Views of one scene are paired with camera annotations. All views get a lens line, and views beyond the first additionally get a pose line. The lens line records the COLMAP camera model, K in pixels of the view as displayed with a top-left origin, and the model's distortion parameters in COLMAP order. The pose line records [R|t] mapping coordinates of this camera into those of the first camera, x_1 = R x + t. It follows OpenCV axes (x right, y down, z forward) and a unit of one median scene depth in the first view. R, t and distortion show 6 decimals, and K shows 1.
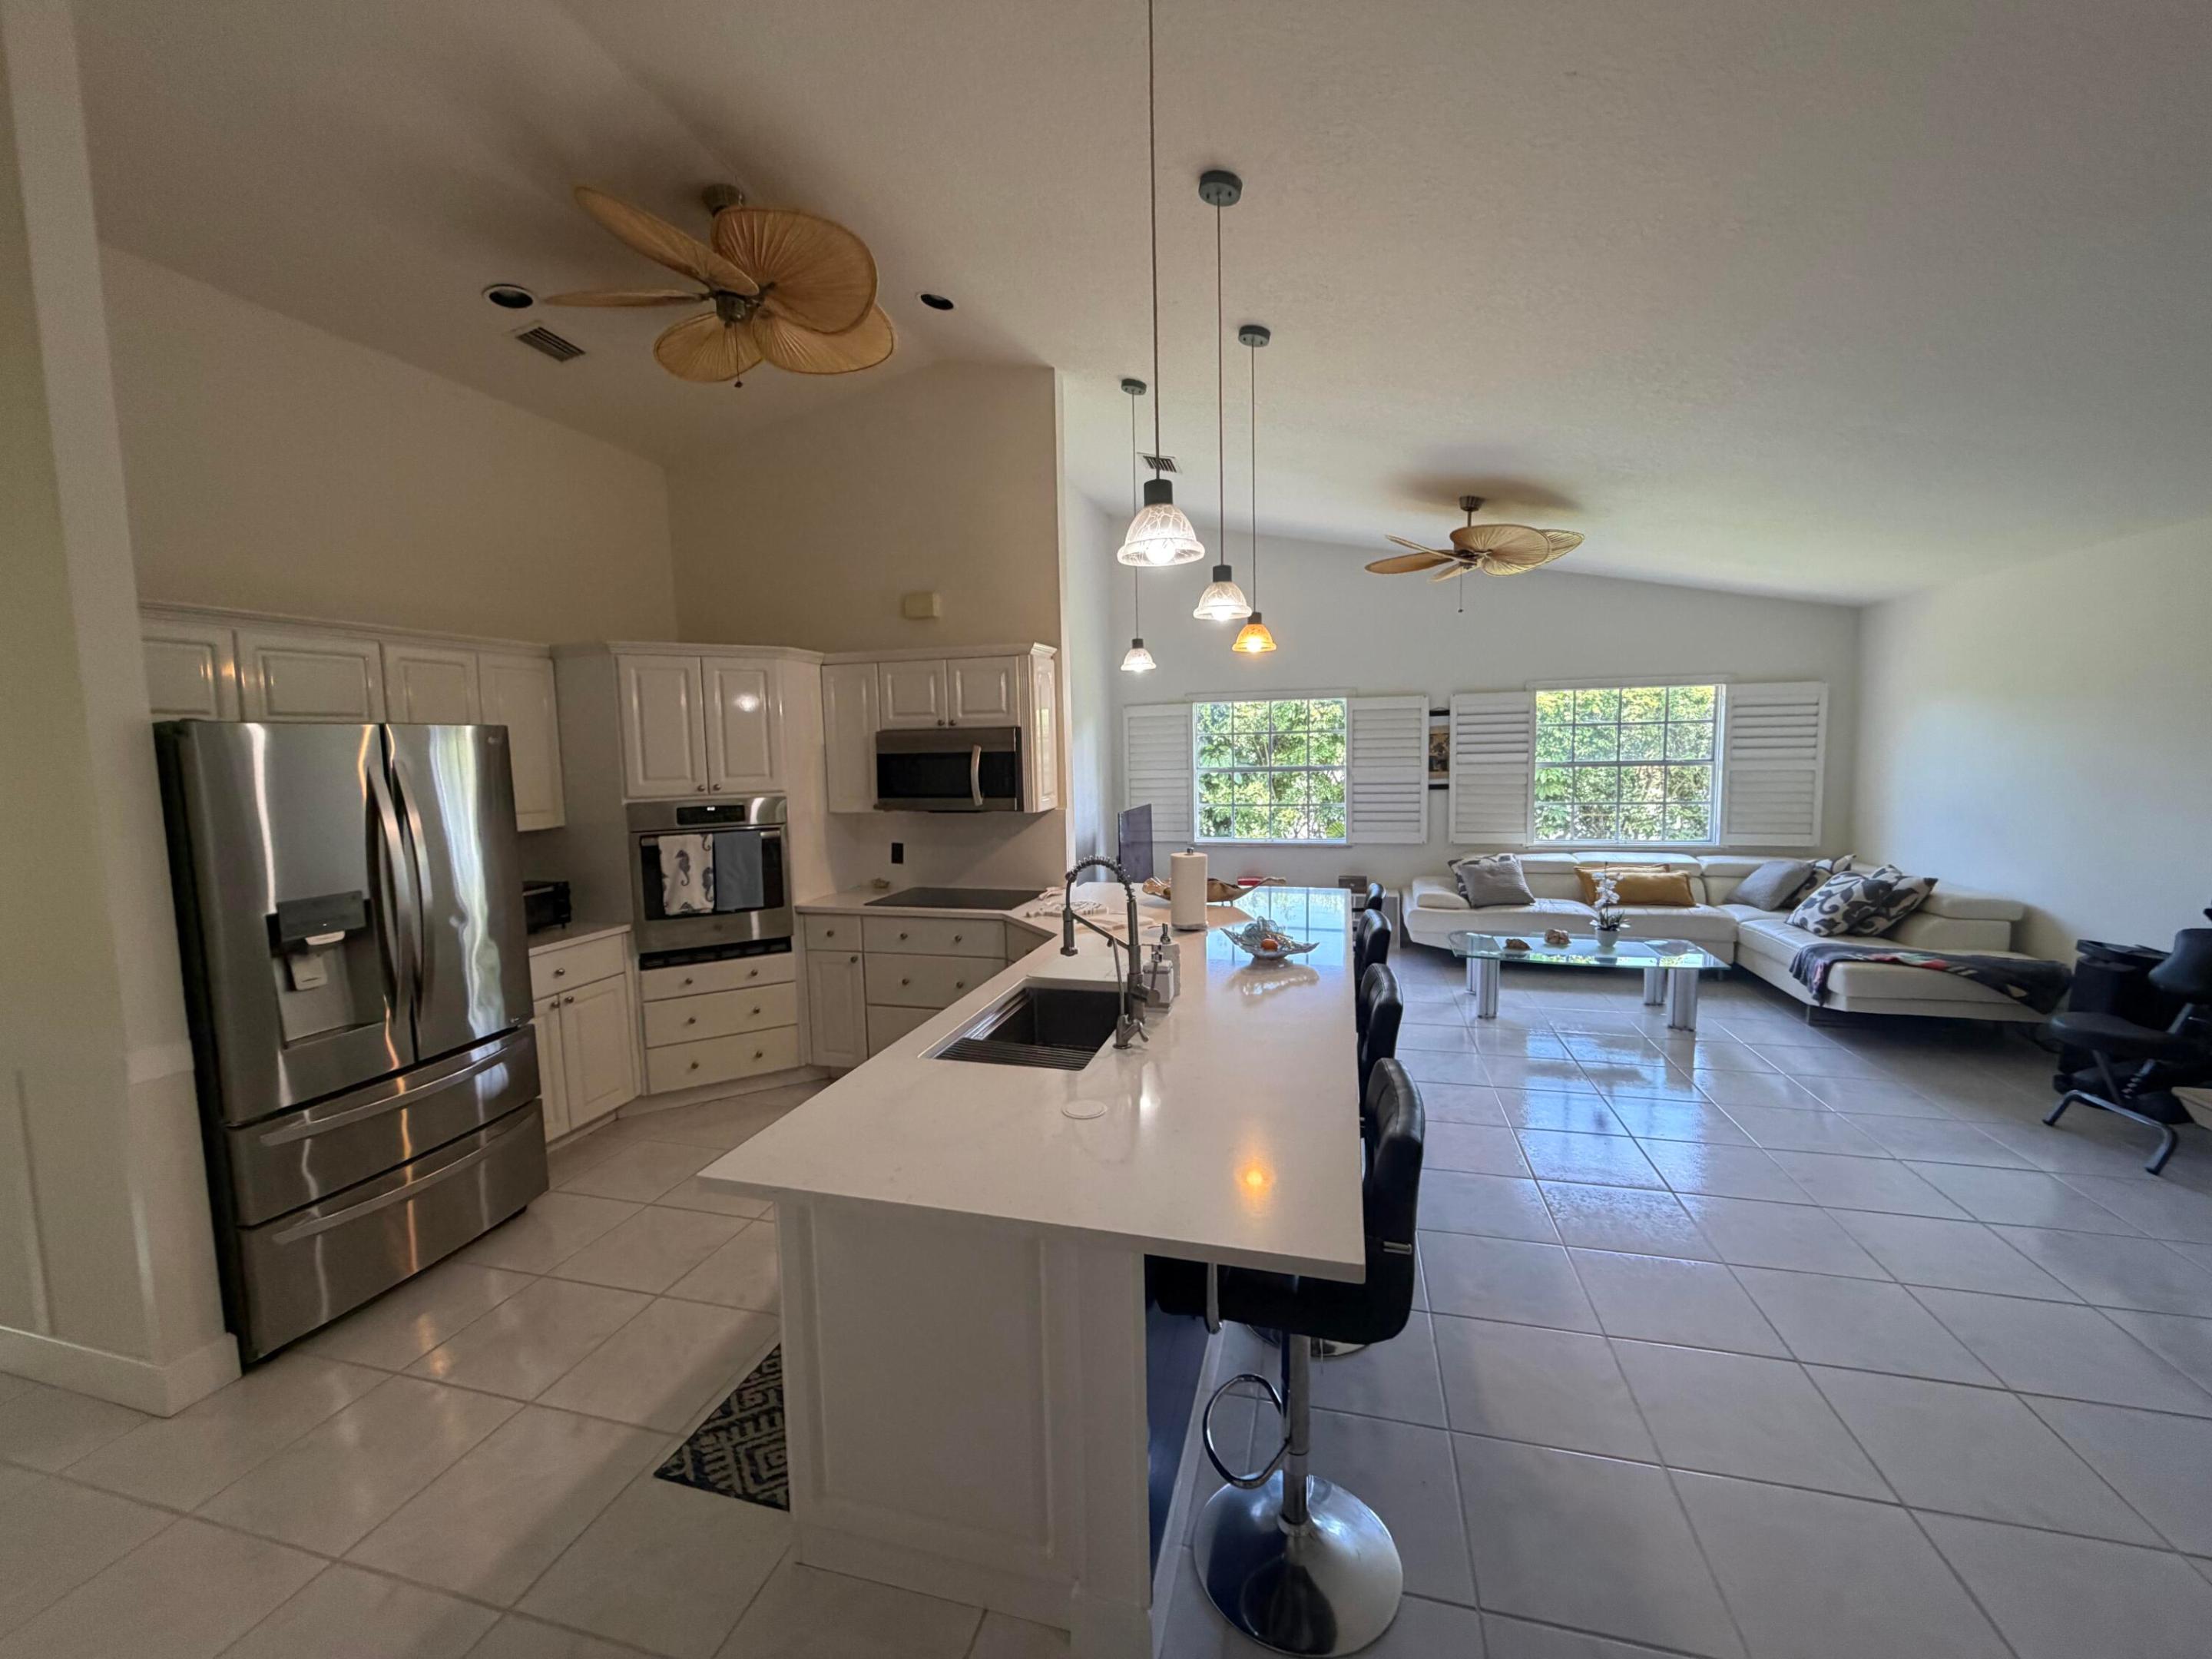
lens RADIAL K [[881.1, 0, 1098.9], [0, 881.1, 828.4], [0, 0, 1]] dist [0.000081, -0.000328]
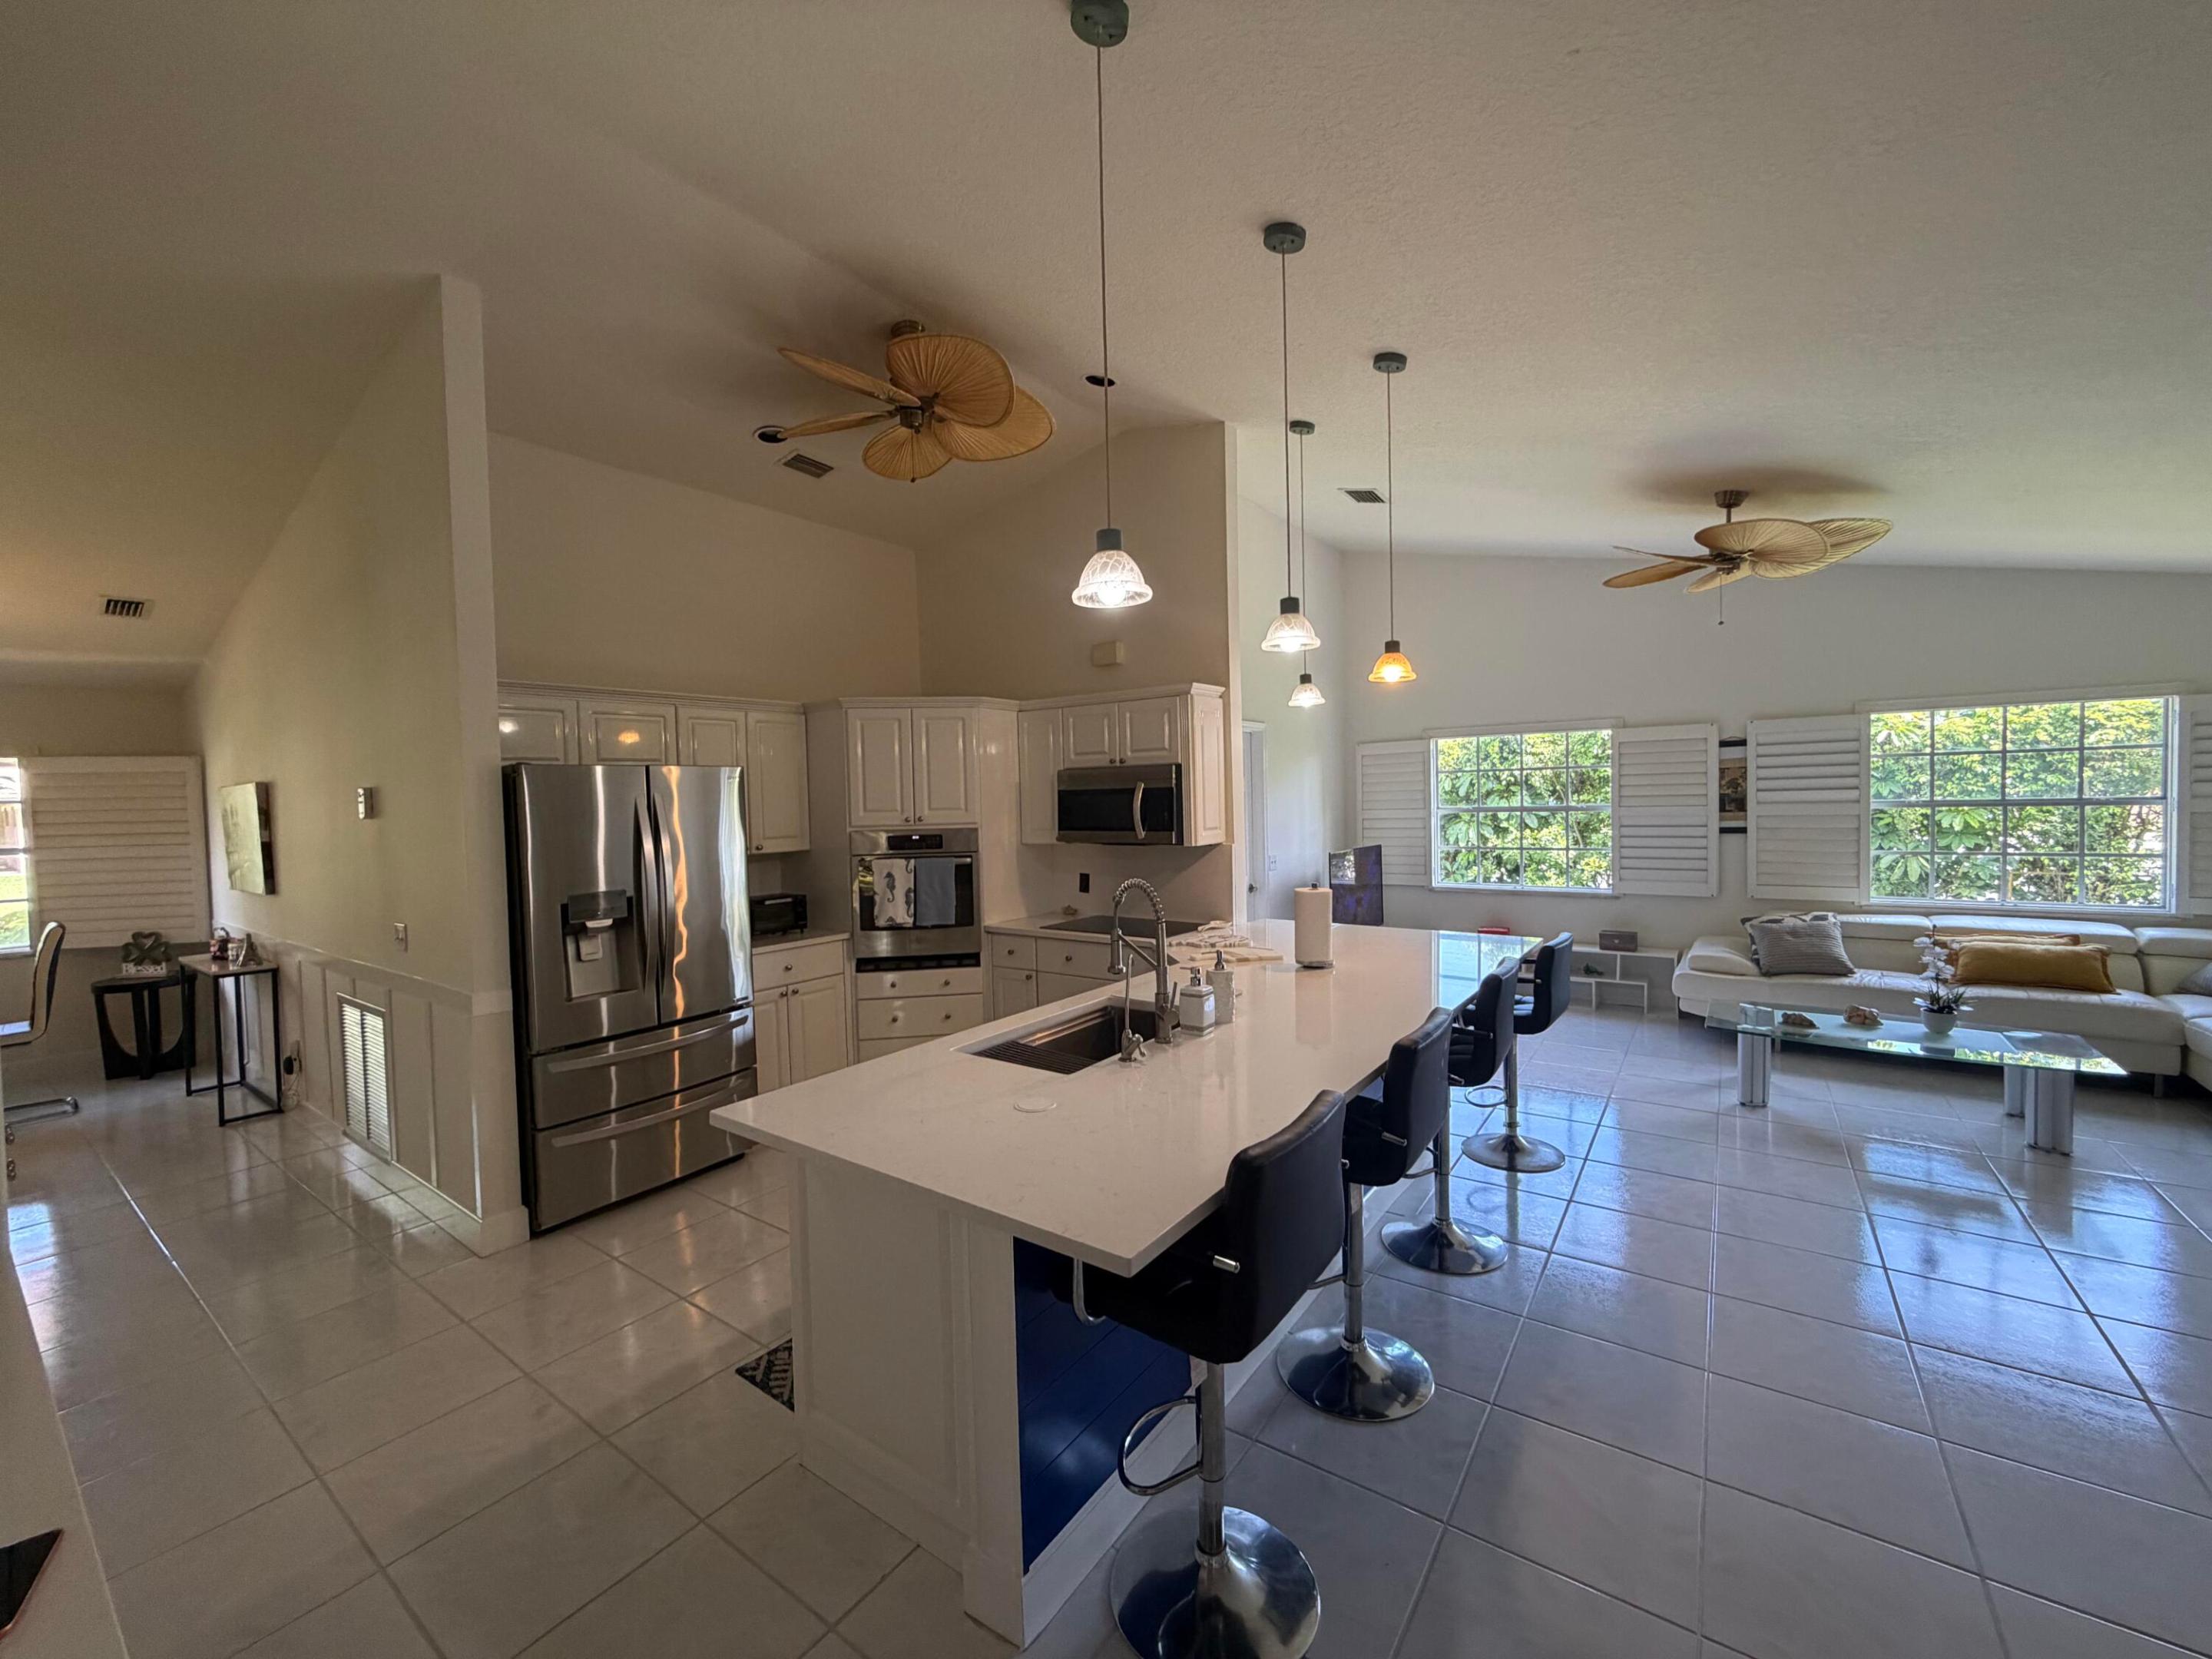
lens RADIAL K [[881.1, 0, 1098.9], [0, 881.1, 828.4], [0, 0, 1]] dist [0.000081, -0.000328]
pose [[0.936804, 0.011206, -0.349675, 0.168405], [-0.028580, 0.998598, -0.044564, 0.009297], [0.348685, 0.051742, 0.935811, -0.003802]]
